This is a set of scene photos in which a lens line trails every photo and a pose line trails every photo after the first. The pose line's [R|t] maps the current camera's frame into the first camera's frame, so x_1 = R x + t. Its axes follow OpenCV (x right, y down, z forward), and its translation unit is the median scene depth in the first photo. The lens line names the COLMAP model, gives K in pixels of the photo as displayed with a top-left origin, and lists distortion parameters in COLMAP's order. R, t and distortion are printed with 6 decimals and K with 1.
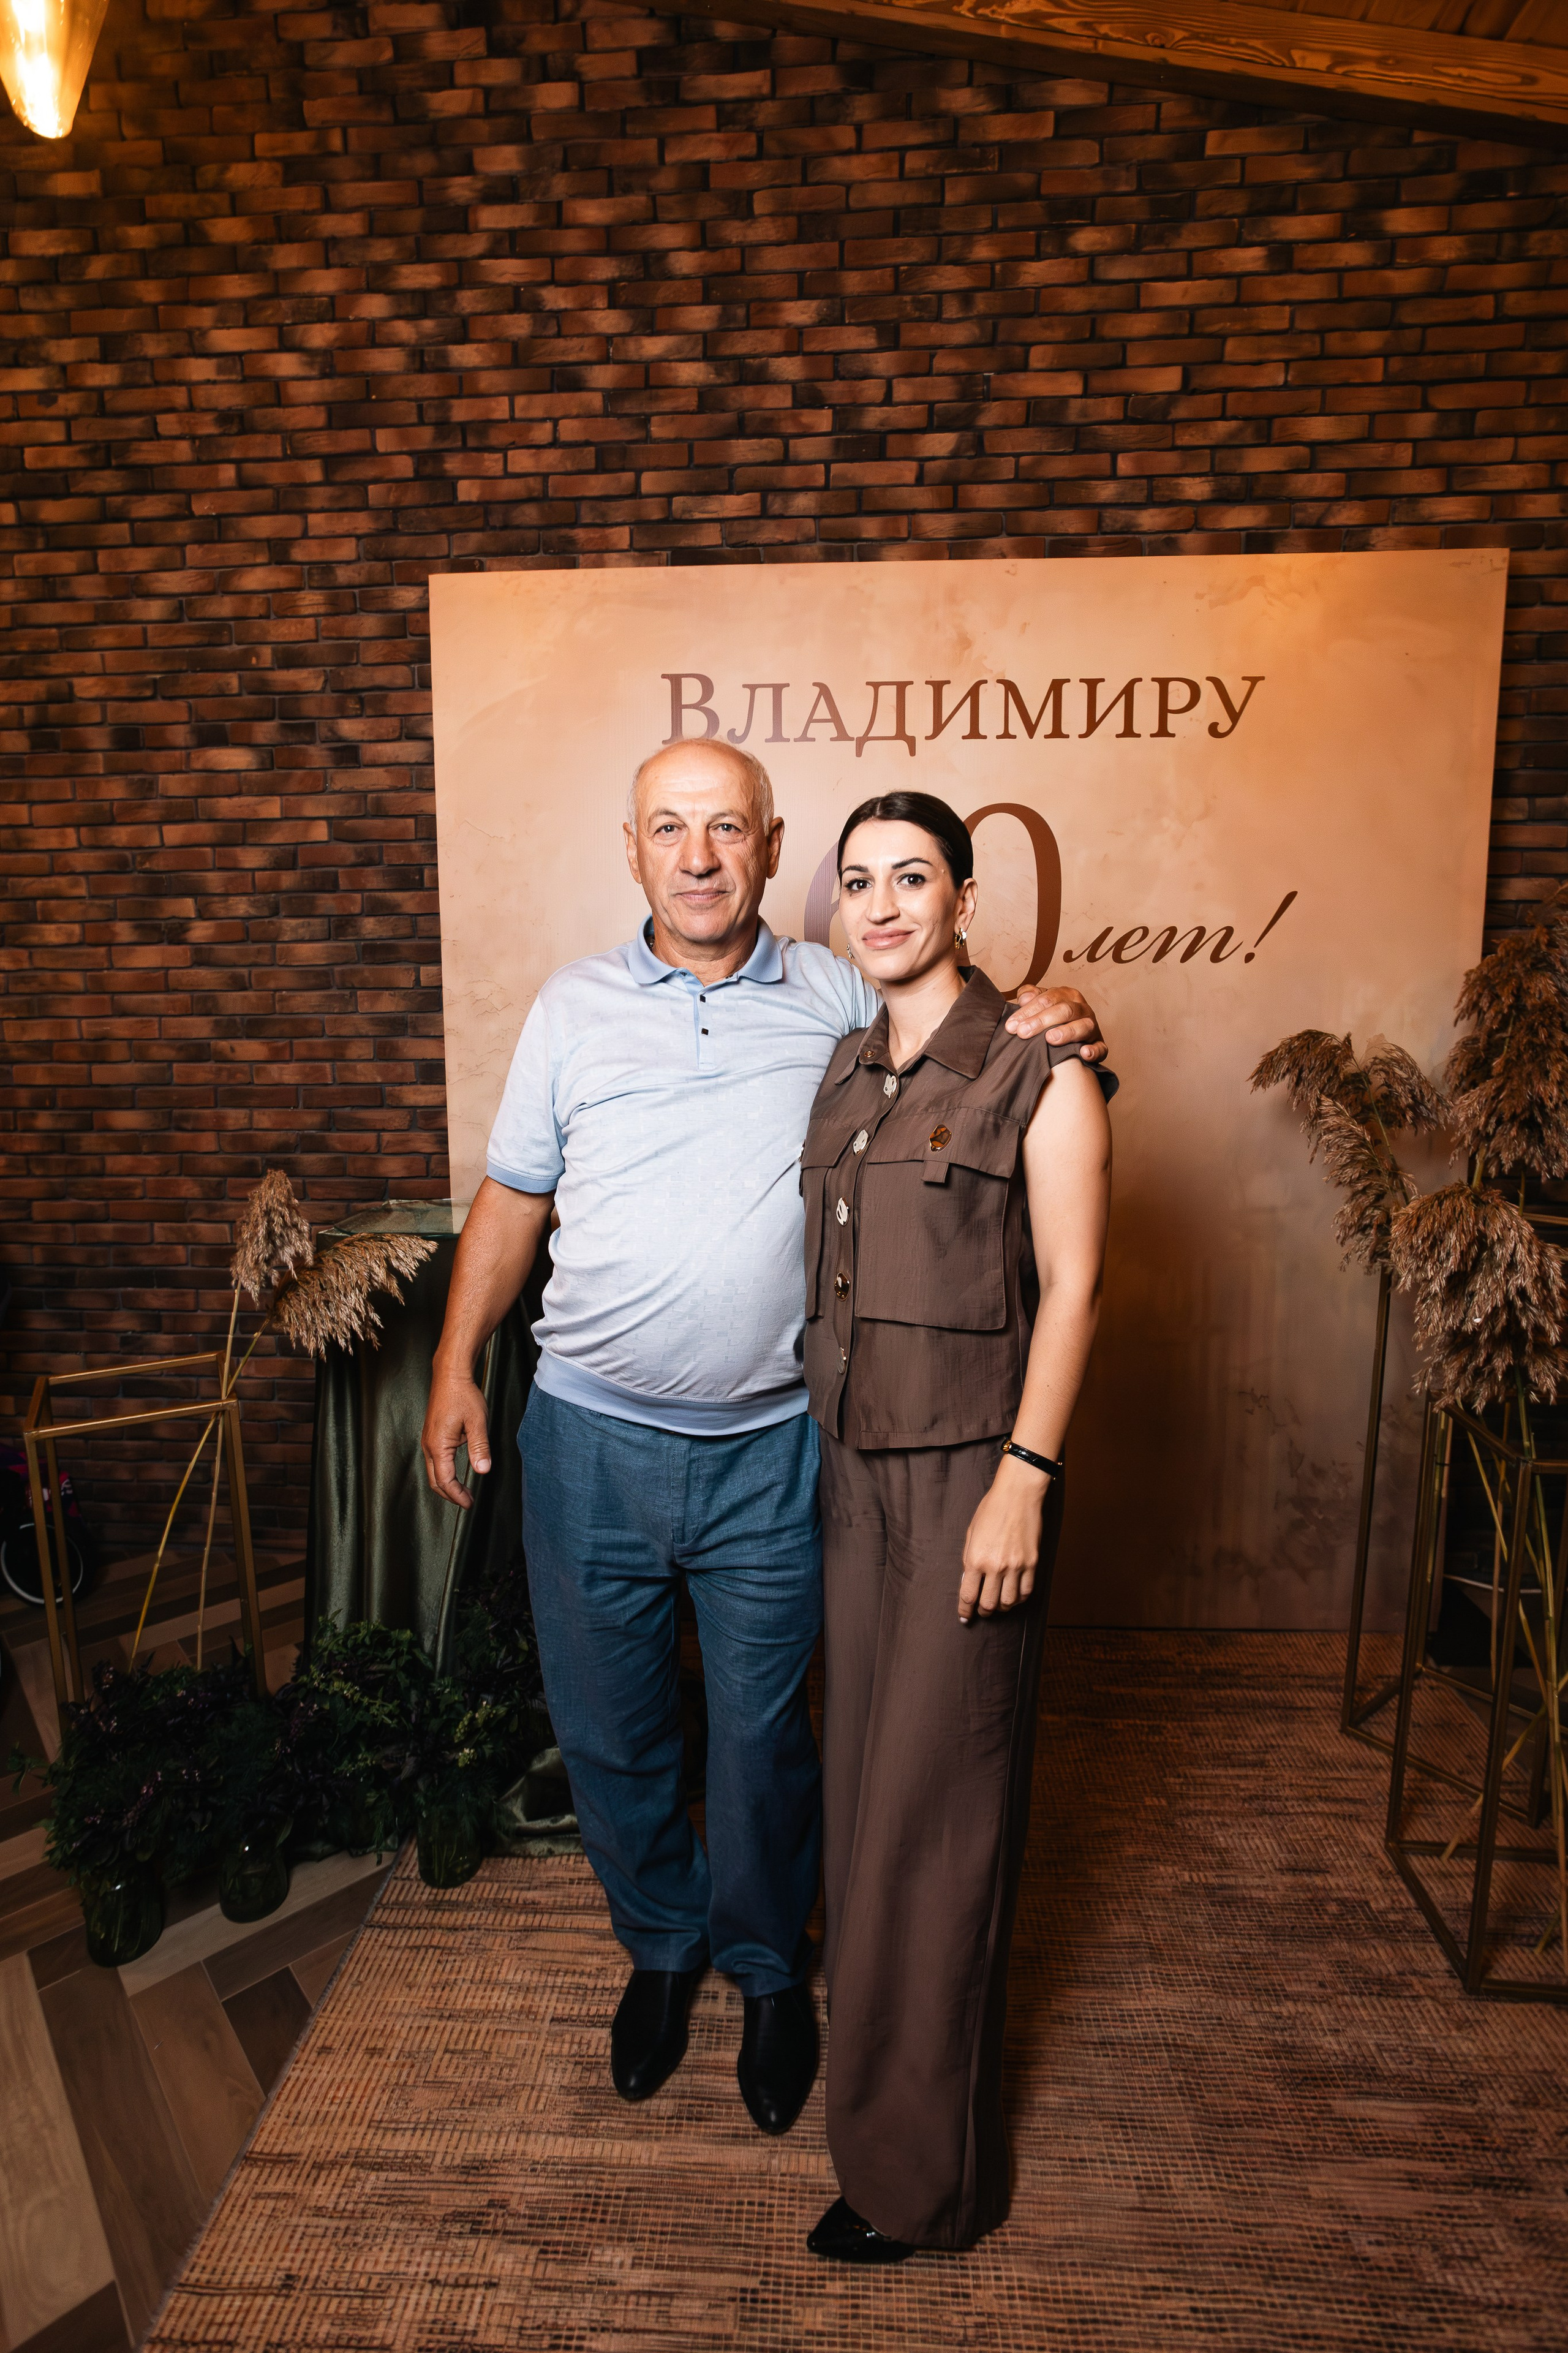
lens RADIAL K [[1159.2, 0, 774.8], [0, 1159.2, 1160.8], [0, 0, 1]] dist [-0.037424, 0.022939]
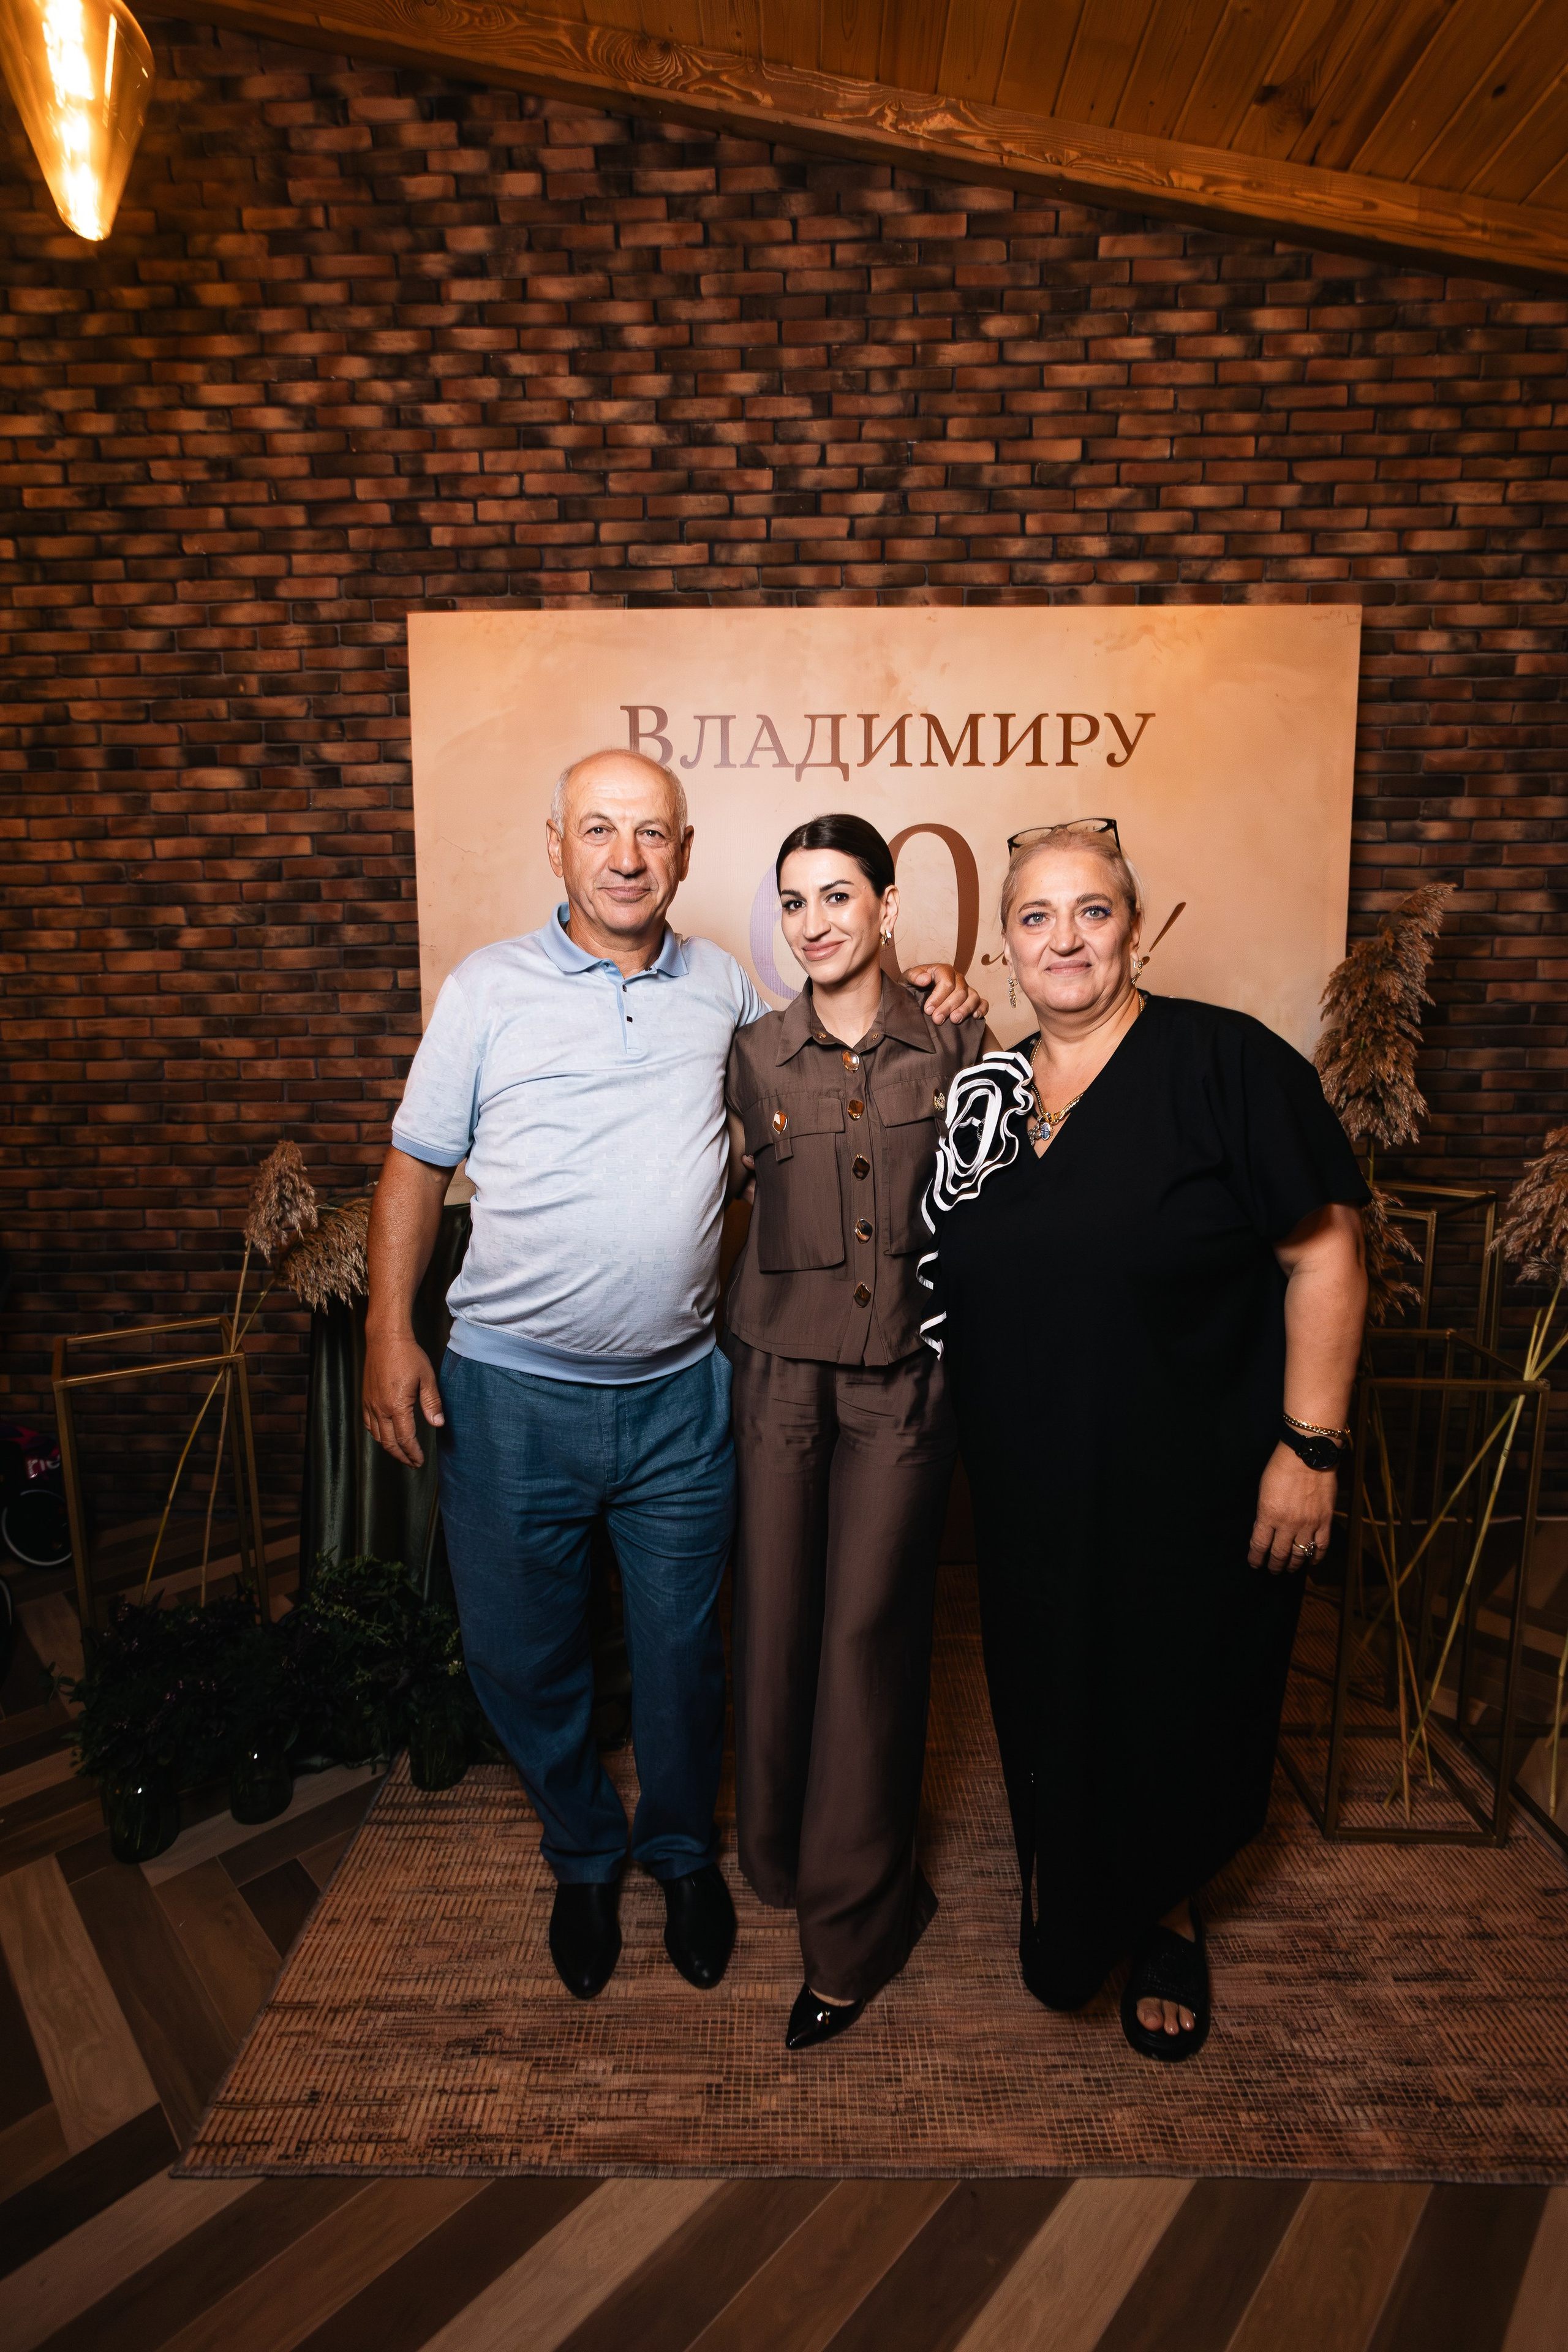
lens RADIAL K [[1122.1, 0, 775.2], [0, 1122.1, 1160.7], [0, 0, 1]] dist [-0.036653, 0.022495]
pose [[0.998860, -0.007532, 0.047143, -0.003100], [0.007948, 0.999931, -0.008650, 0.025499], [-0.047074, 0.009014, 0.998851, -0.073309]]
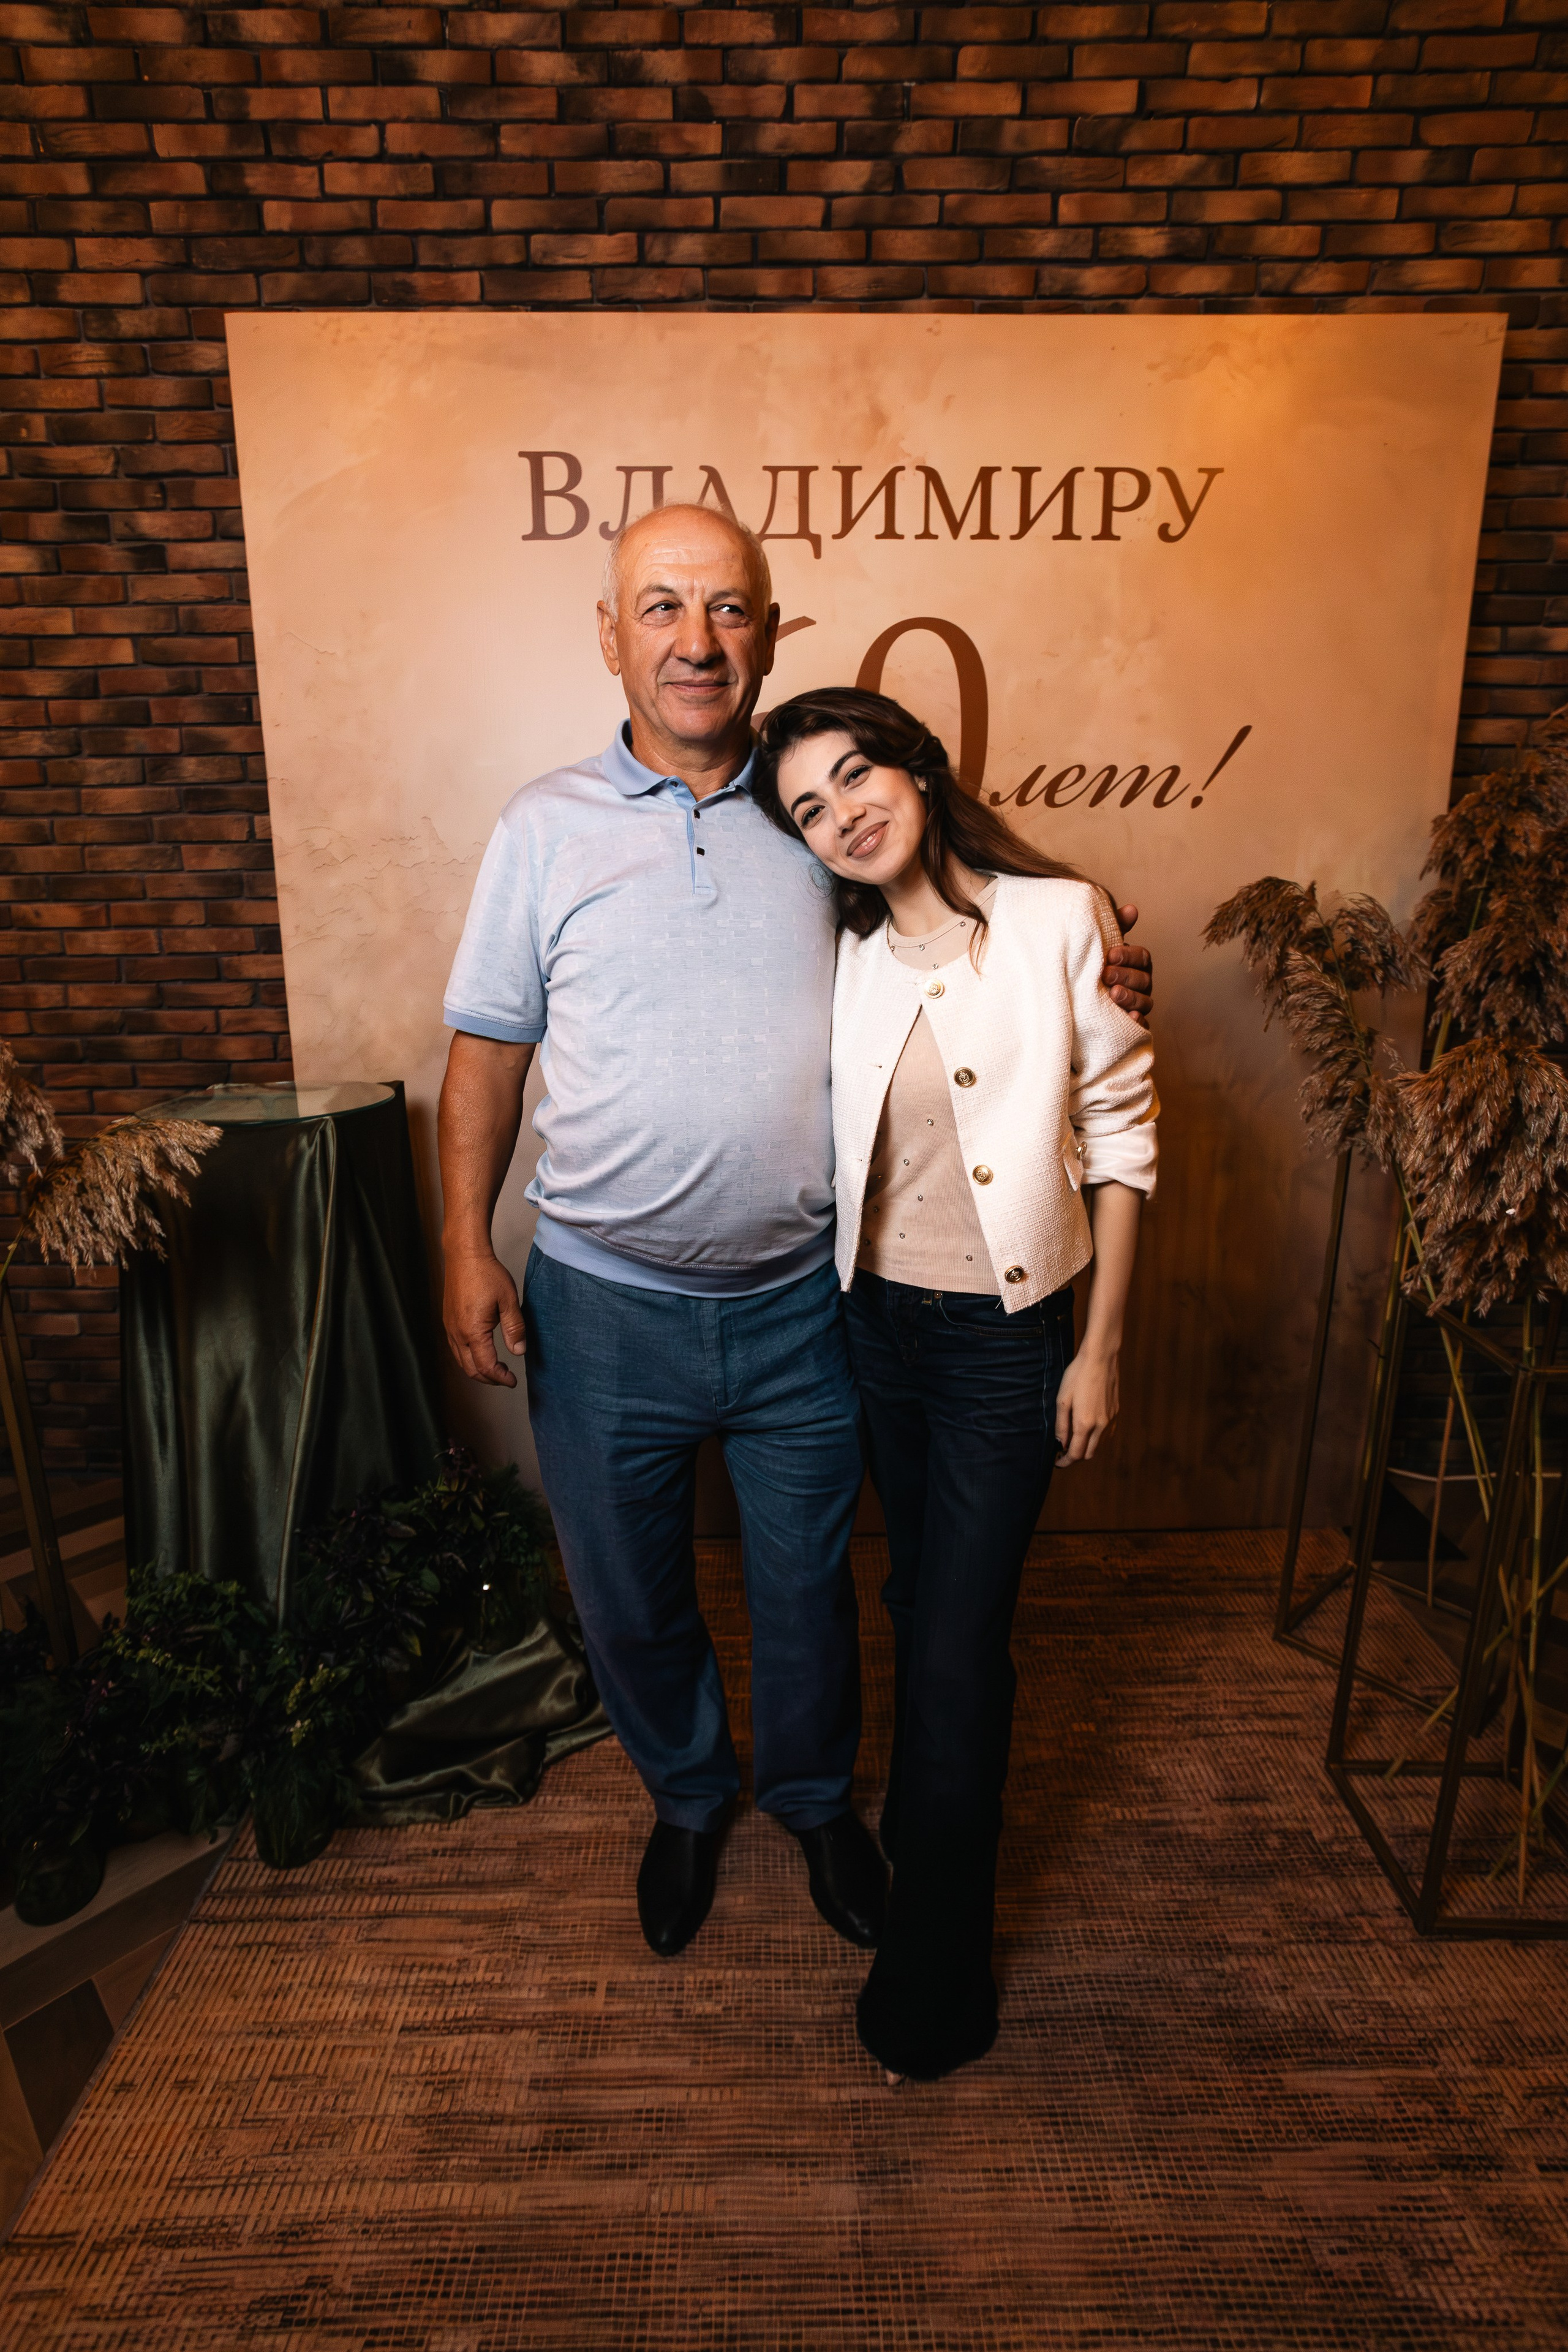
lens RADIAL K [[1120.4, 0, 774.0], [0, 1120.4, 1161.5], [0, 0, 1]] dist [-0.034746, 0.020439]
pose [[0.997742, -0.014036, 0.065684, 0.025484], [0.007833, 0.995564, 0.093759, 0.015642], [-0.066708, -0.093032, 0.993426, 0.137504]]
